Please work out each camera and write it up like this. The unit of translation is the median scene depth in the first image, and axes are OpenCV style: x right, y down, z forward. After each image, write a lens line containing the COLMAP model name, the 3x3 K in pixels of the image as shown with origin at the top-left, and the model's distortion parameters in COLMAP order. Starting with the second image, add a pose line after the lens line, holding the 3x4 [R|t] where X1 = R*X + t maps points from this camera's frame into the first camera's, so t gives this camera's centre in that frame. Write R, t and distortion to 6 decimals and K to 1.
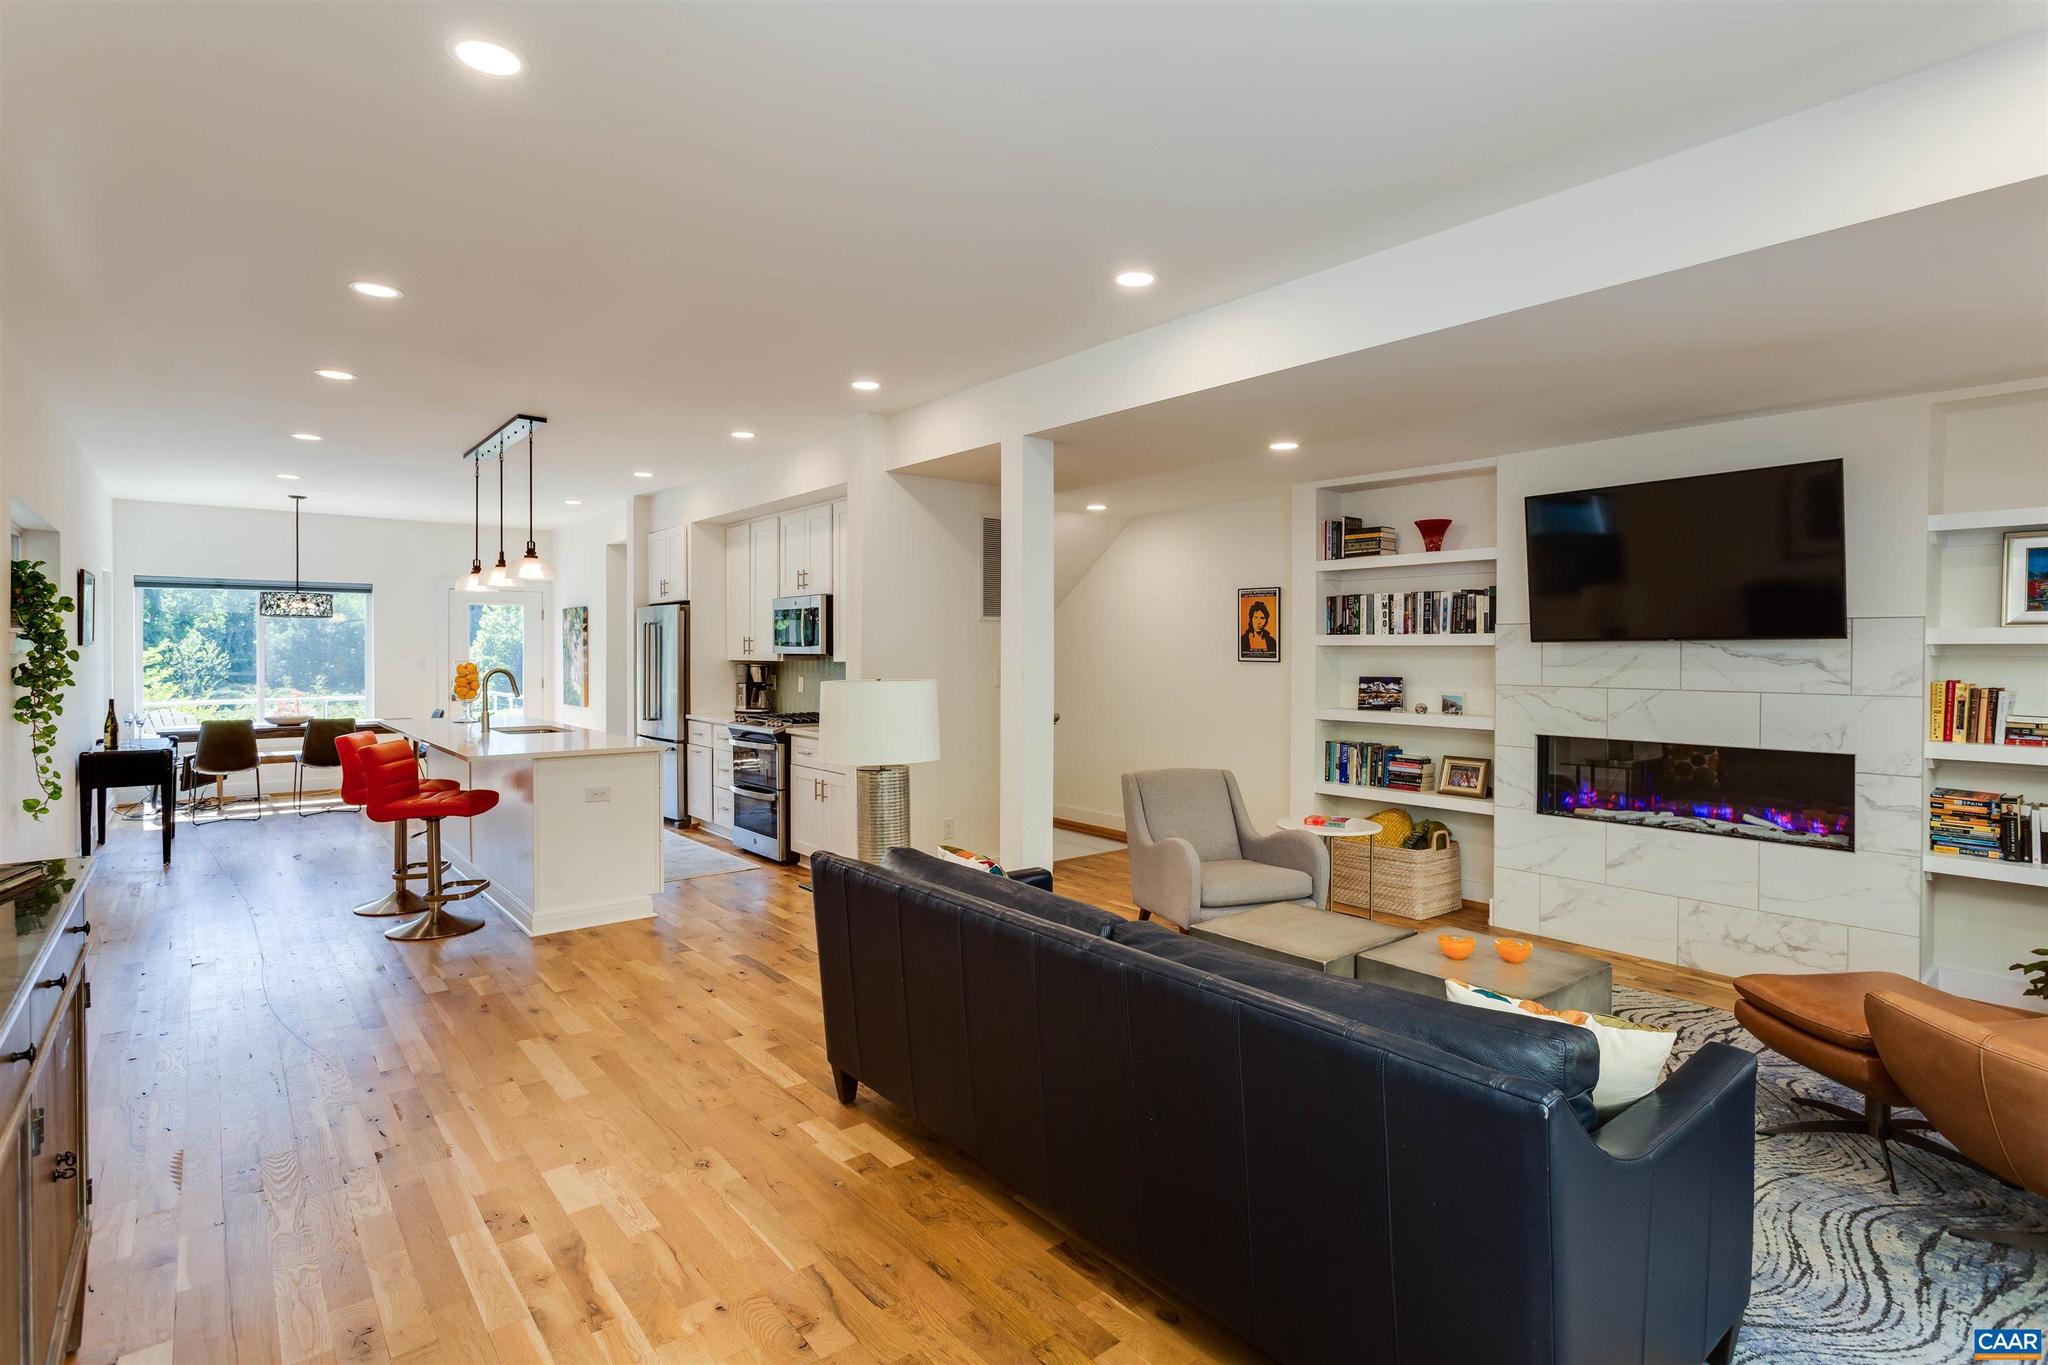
lens RADIAL K [[1015.7, 0, 1035.0], [0, 1015.7, 666.0], [0, 0, 1]] dist [-0.012346, 0.004847]
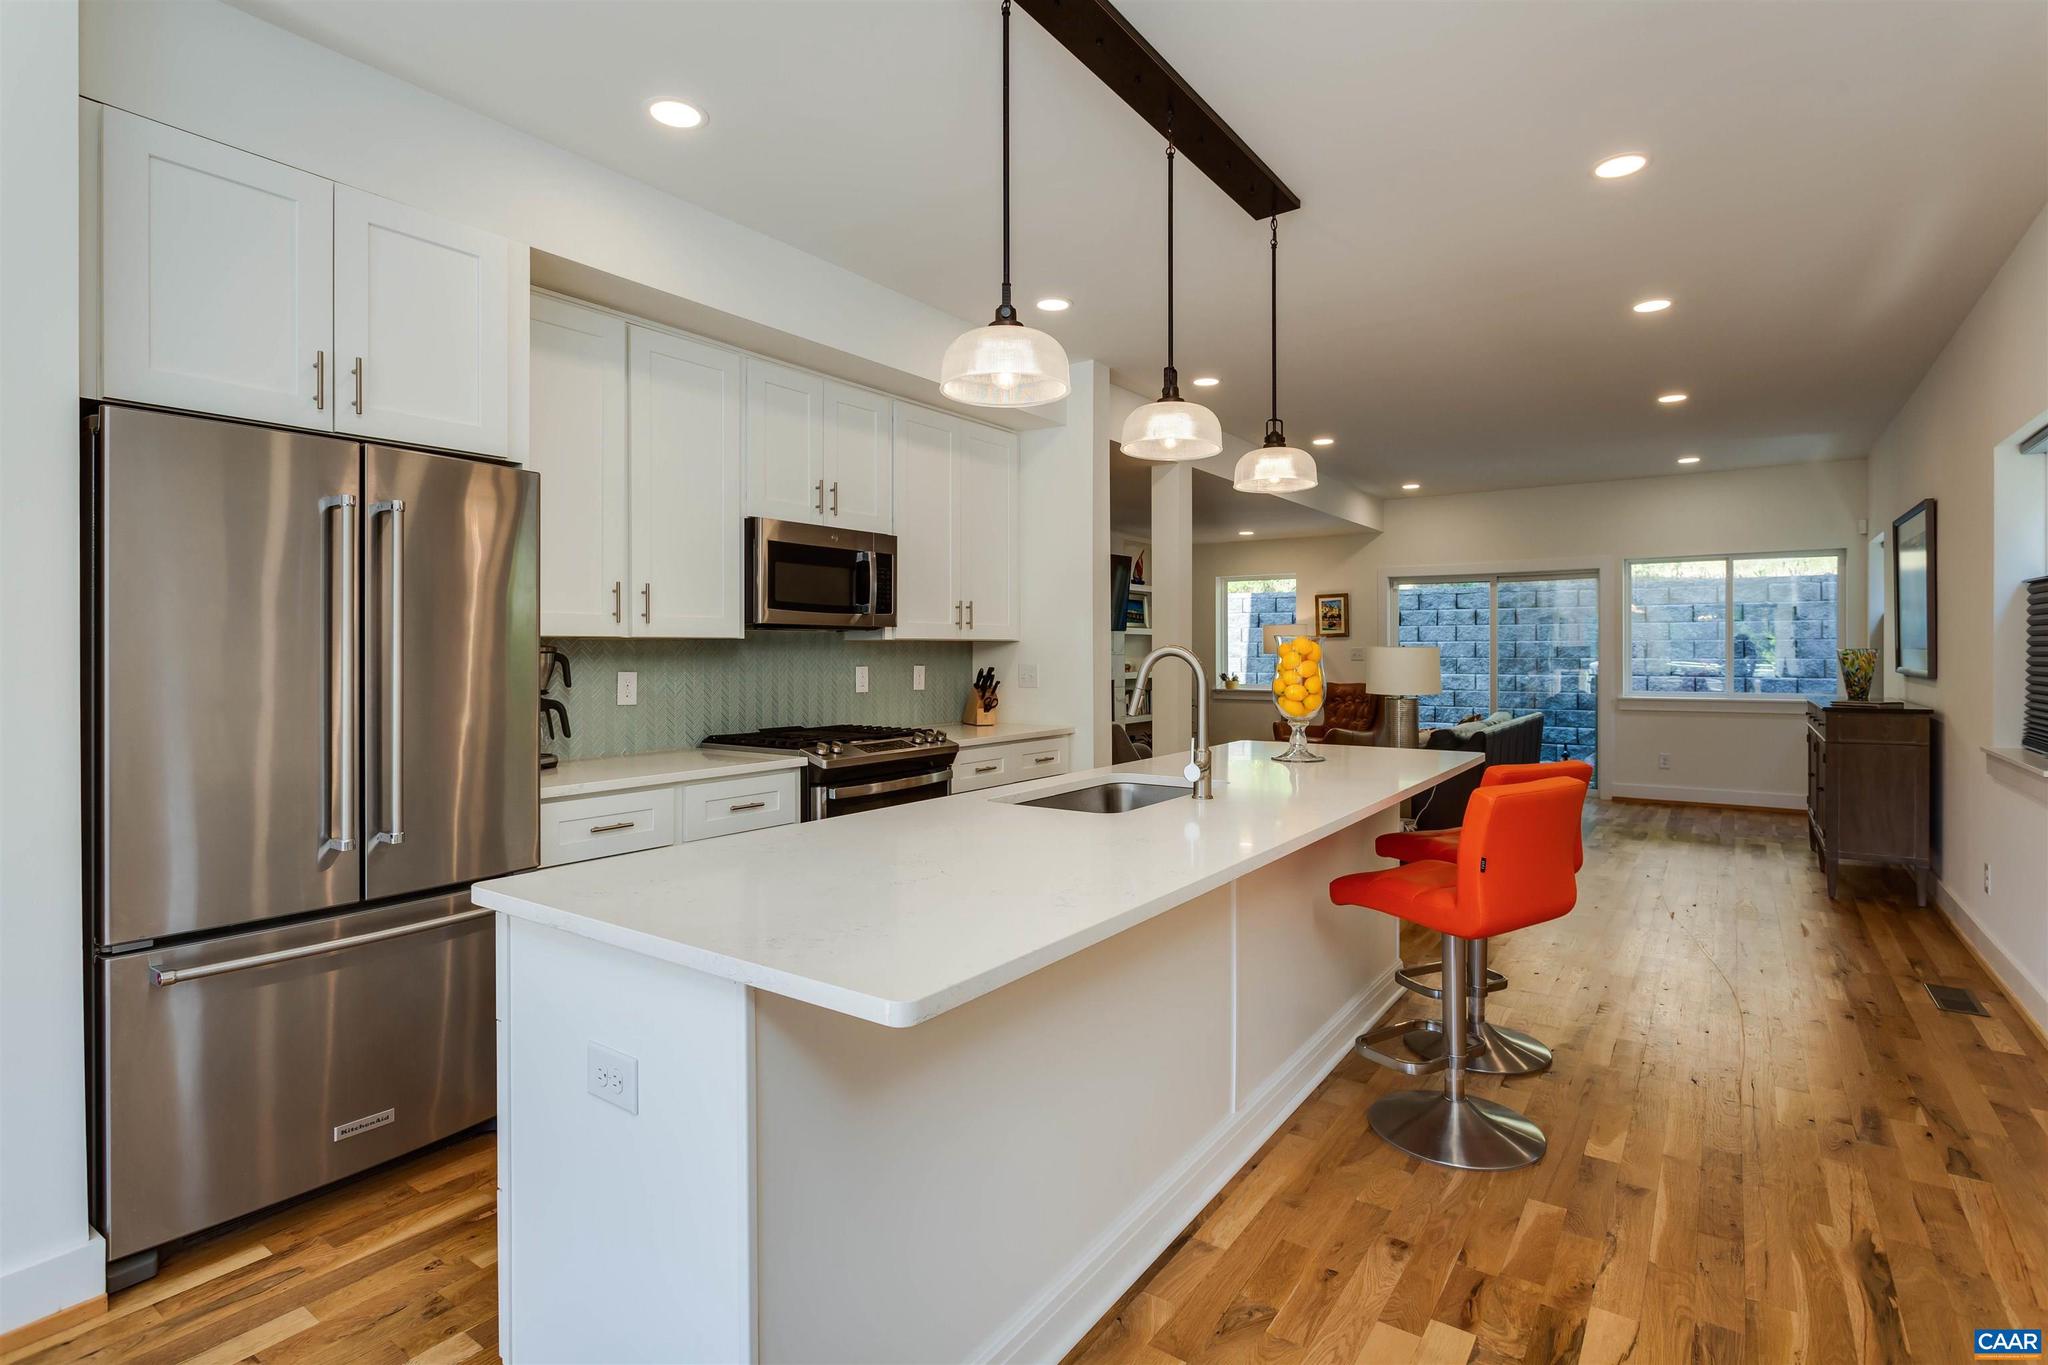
lens RADIAL K [[1008.2, 0, 1037.7], [0, 1008.2, 655.3], [0, 0, 1]] dist [-0.004793, 0.000047]
pose [[-0.270945, -0.005769, 0.962577, -1.038750], [0.016688, 0.999804, 0.010690, 0.000952], [-0.962450, 0.018960, -0.270796, 1.320884]]
